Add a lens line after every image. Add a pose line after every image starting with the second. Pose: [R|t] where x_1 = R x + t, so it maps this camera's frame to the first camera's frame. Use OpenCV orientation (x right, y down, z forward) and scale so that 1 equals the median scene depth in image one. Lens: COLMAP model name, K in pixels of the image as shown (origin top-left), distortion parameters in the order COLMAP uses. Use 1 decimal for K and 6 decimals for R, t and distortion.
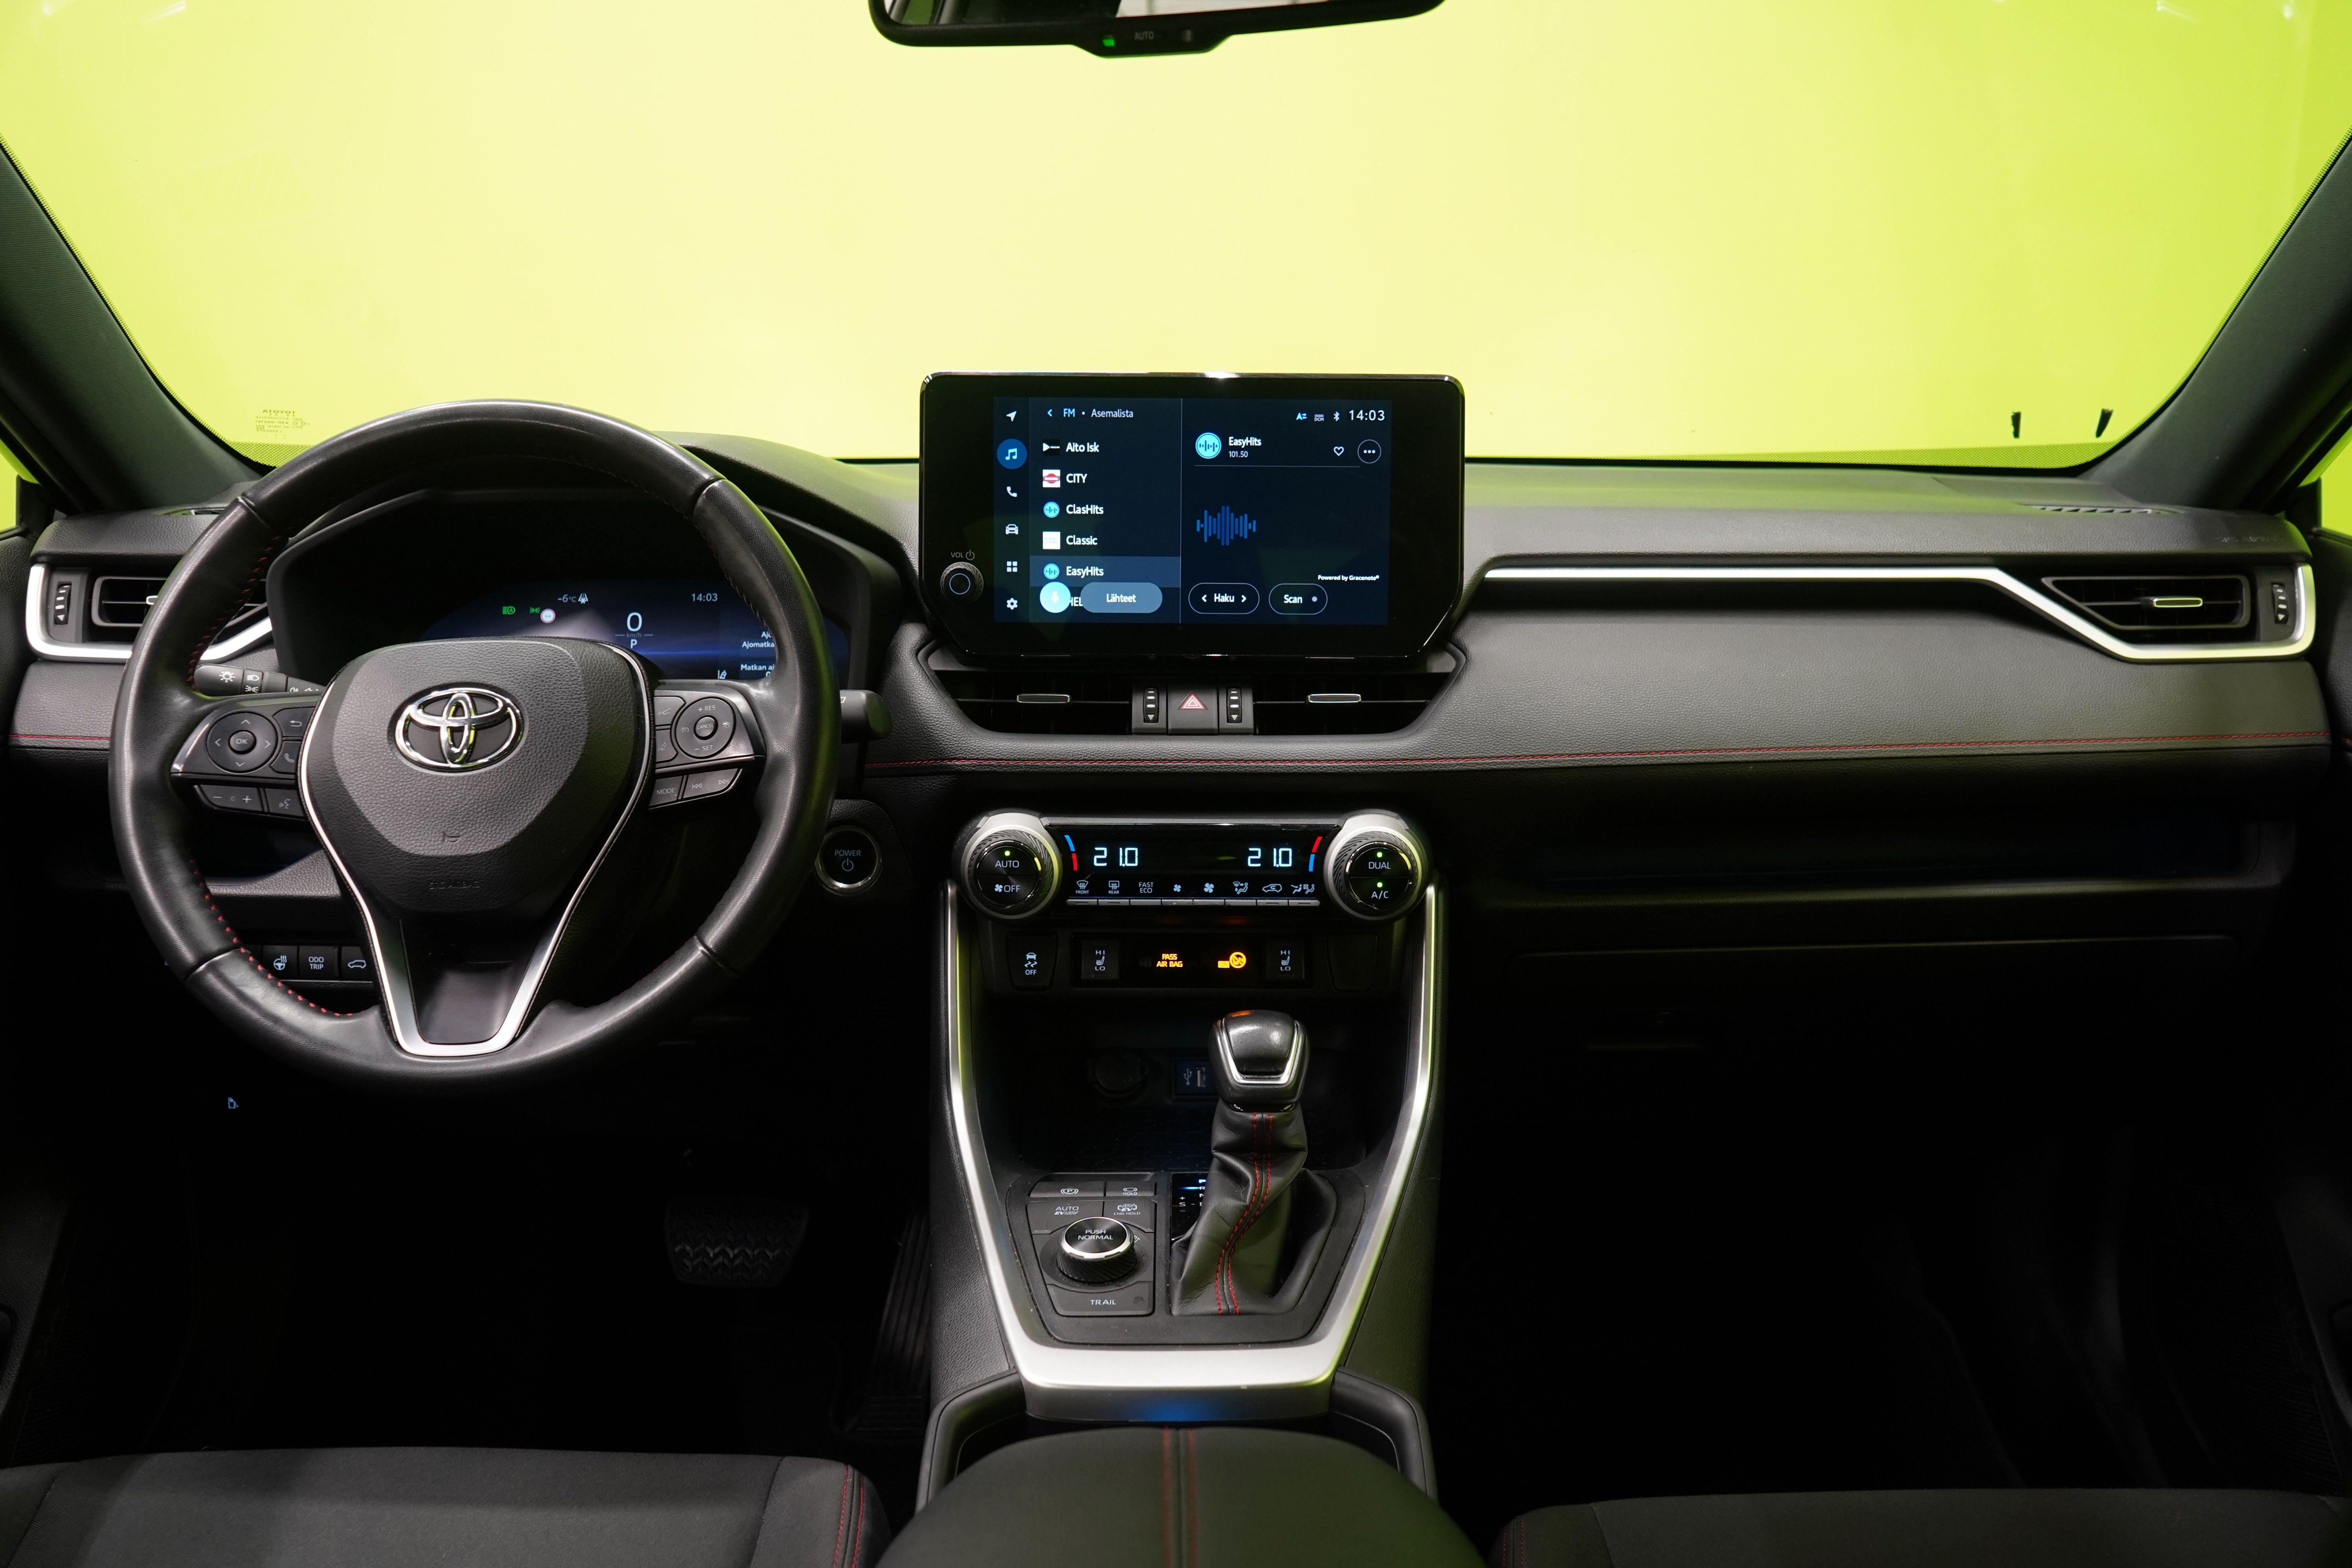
lens RADIAL K [[1881.7, 0, 1176.0], [0, 1881.7, 784.0], [0, 0, 1]] dist [-0.060949, 0.000292]
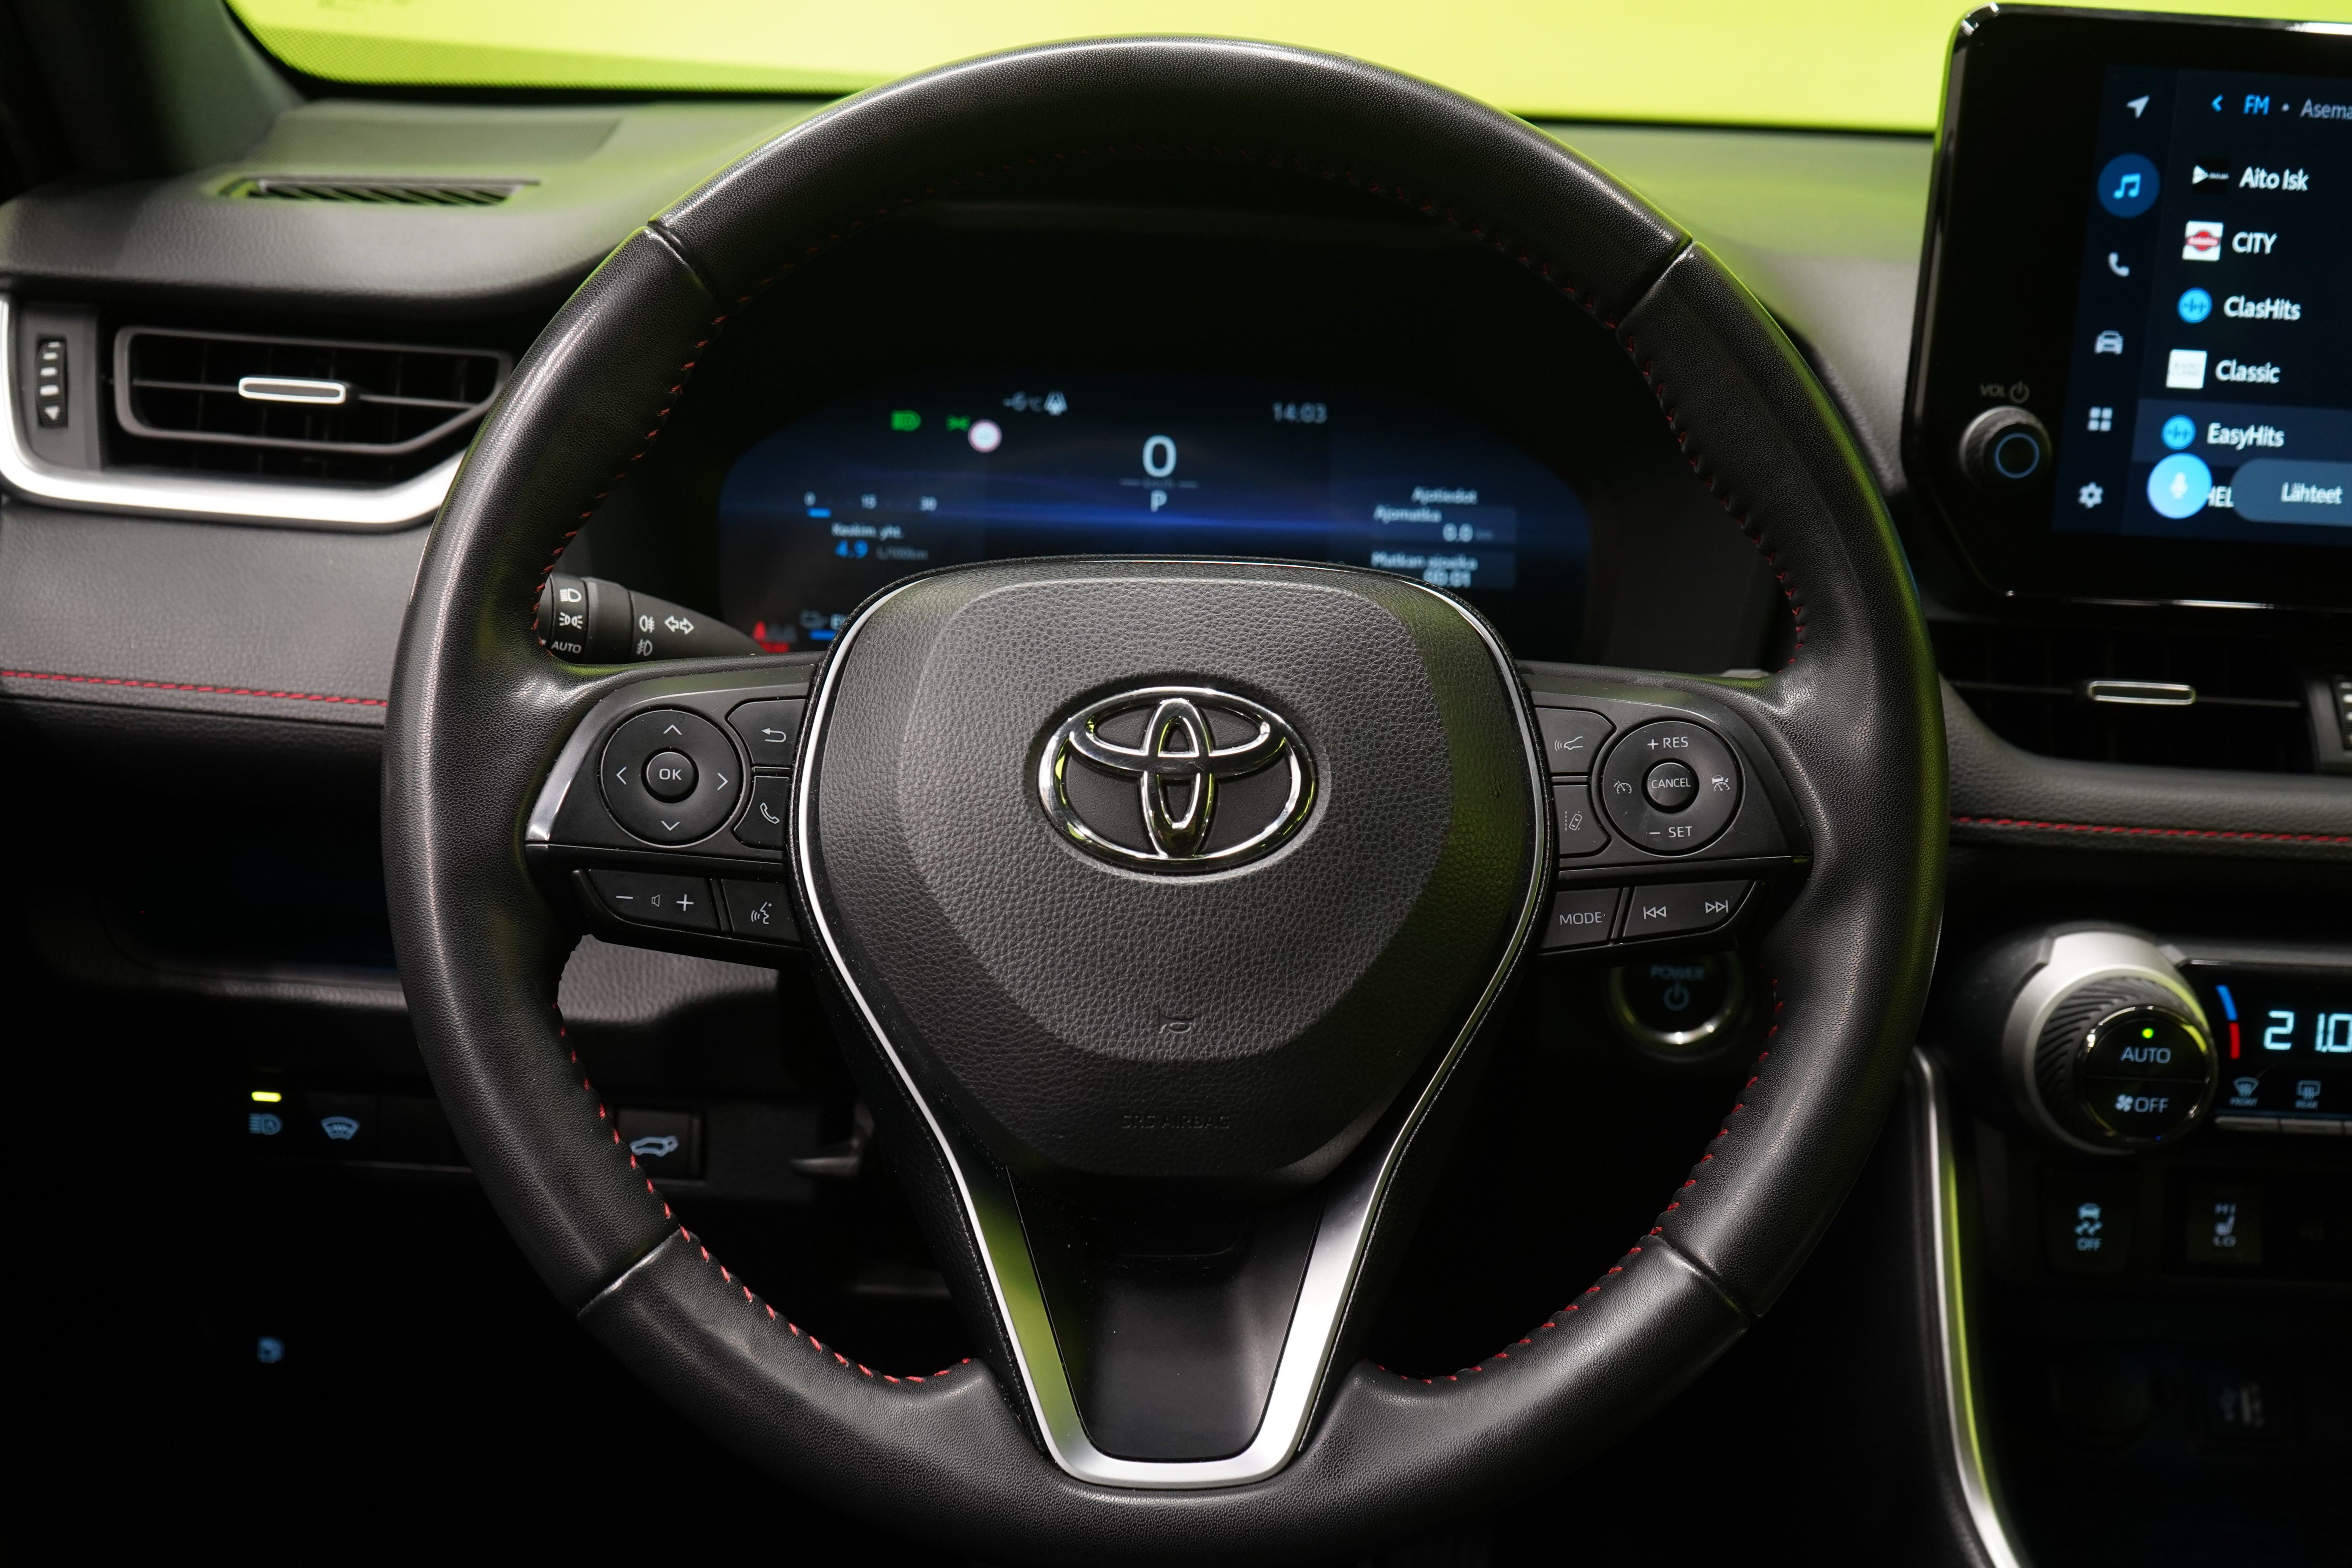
lens RADIAL K [[2979.4, 0, 1176.0], [0, 2979.4, 784.0], [0, 0, 1]] dist [0.008719, -0.022442]
pose [[0.998914, 0.045007, 0.012071, -0.333288], [-0.045850, 0.995549, 0.082341, -0.074834], [-0.008312, -0.082805, 0.996531, 0.227027]]
